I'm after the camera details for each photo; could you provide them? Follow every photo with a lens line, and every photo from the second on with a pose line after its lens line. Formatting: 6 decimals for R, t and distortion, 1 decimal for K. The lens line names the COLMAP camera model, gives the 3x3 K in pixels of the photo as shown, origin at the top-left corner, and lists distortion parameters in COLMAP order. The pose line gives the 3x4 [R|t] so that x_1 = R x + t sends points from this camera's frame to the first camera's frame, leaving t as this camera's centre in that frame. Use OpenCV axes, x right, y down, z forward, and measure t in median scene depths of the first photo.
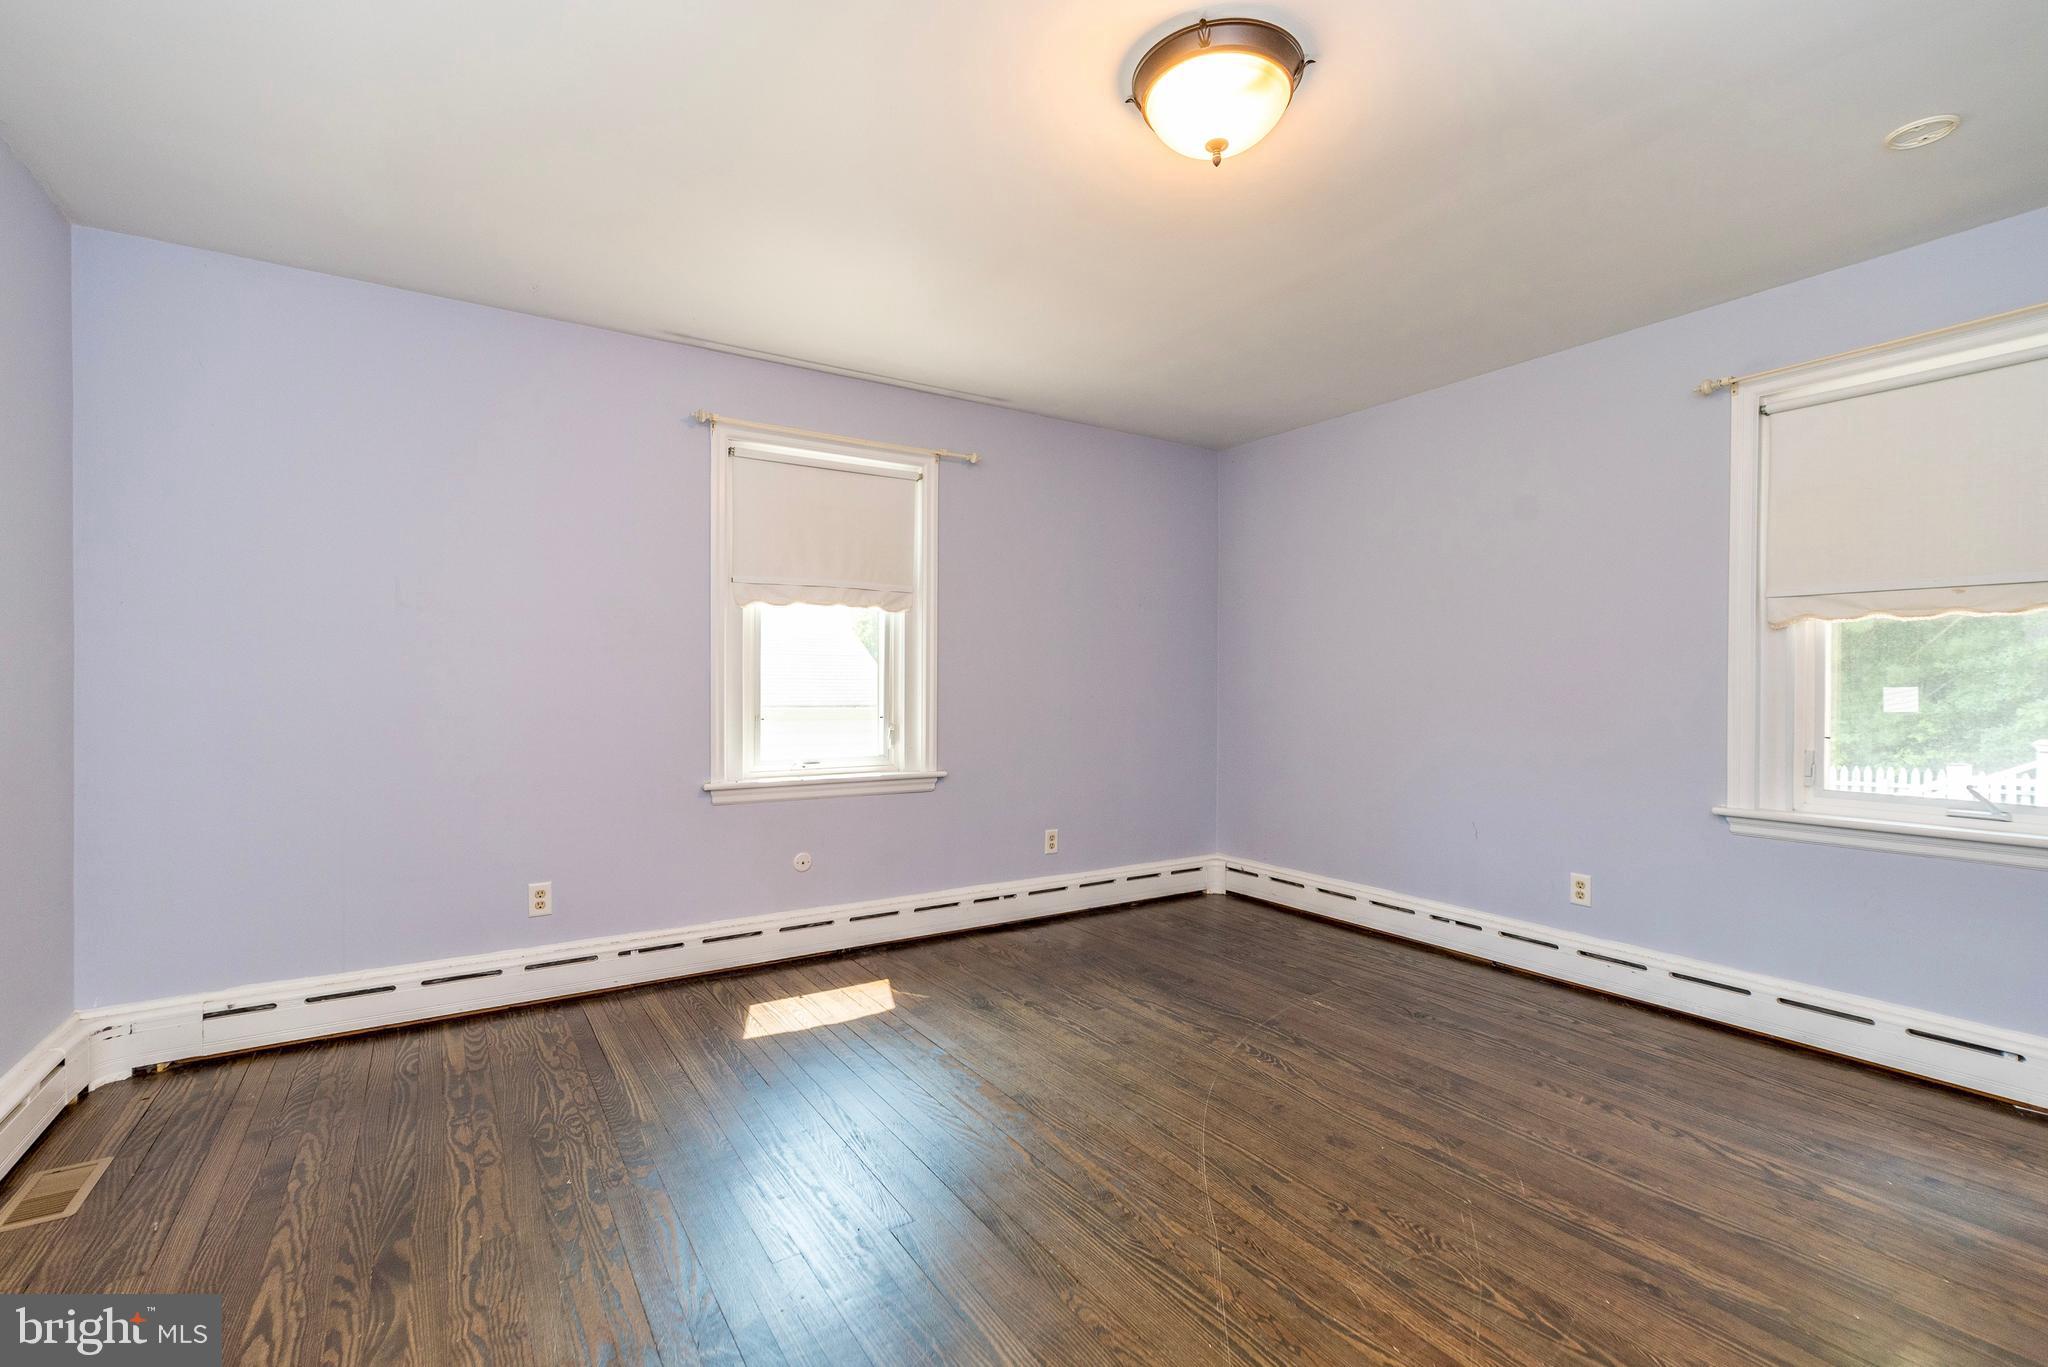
lens RADIAL K [[898.2, 0, 1019.0], [0, 898.2, 689.5], [0, 0, 1]] dist [0.002898, 0.000758]
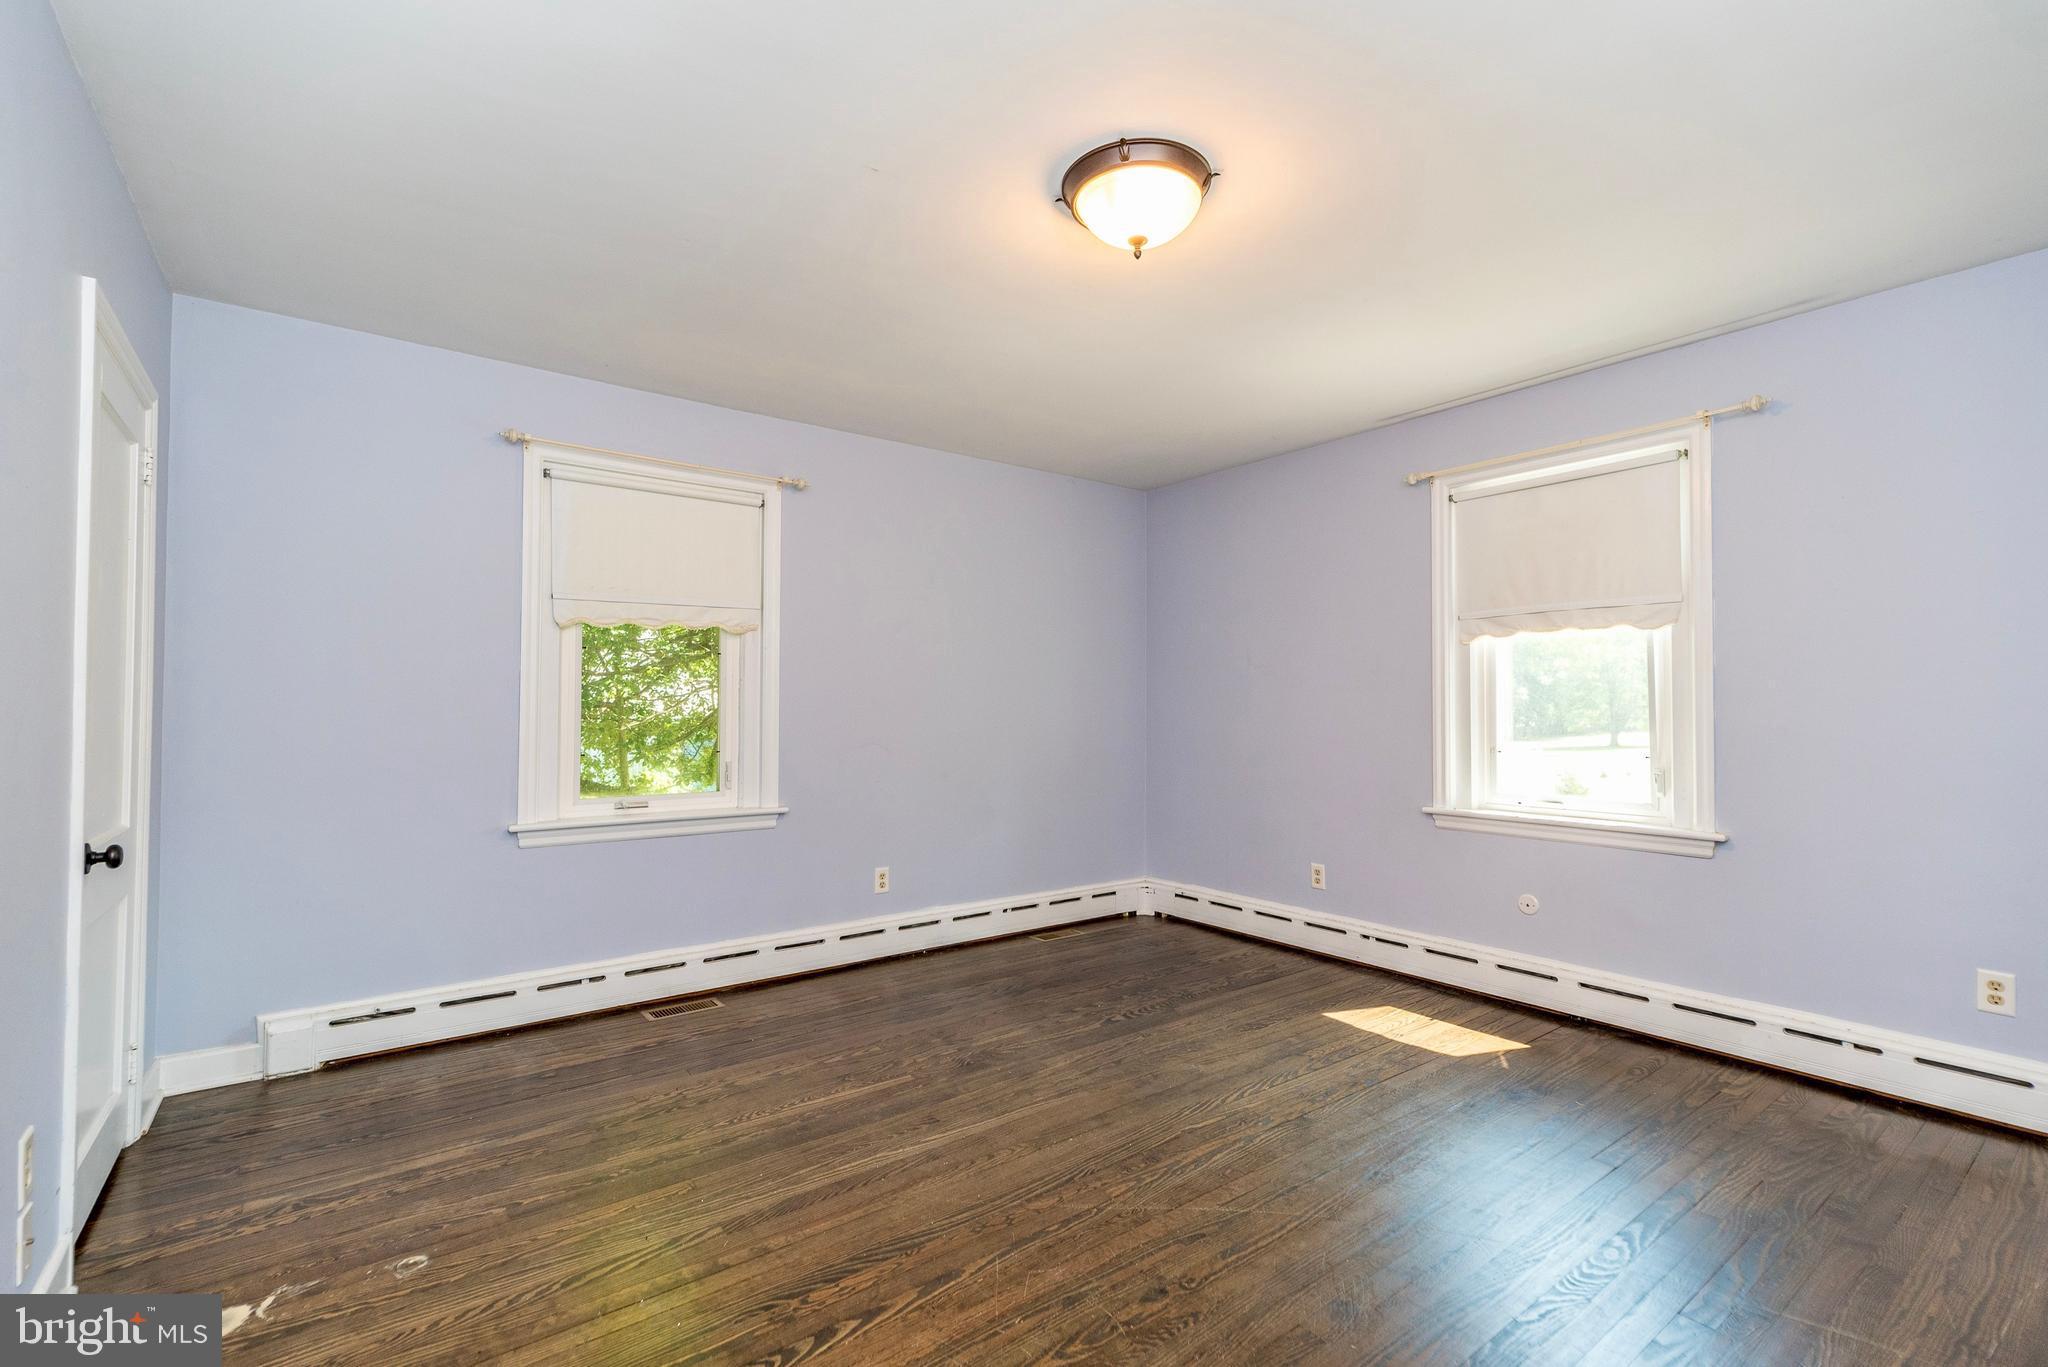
lens RADIAL K [[898.2, 0, 1019.0], [0, 898.2, 689.5], [0, 0, 1]] dist [0.002898, 0.000758]
pose [[0.073441, -0.023698, -0.997018, 0.707709], [-0.005401, 0.999694, -0.024159, -0.009455], [0.997285, 0.007159, 0.073290, 0.414420]]
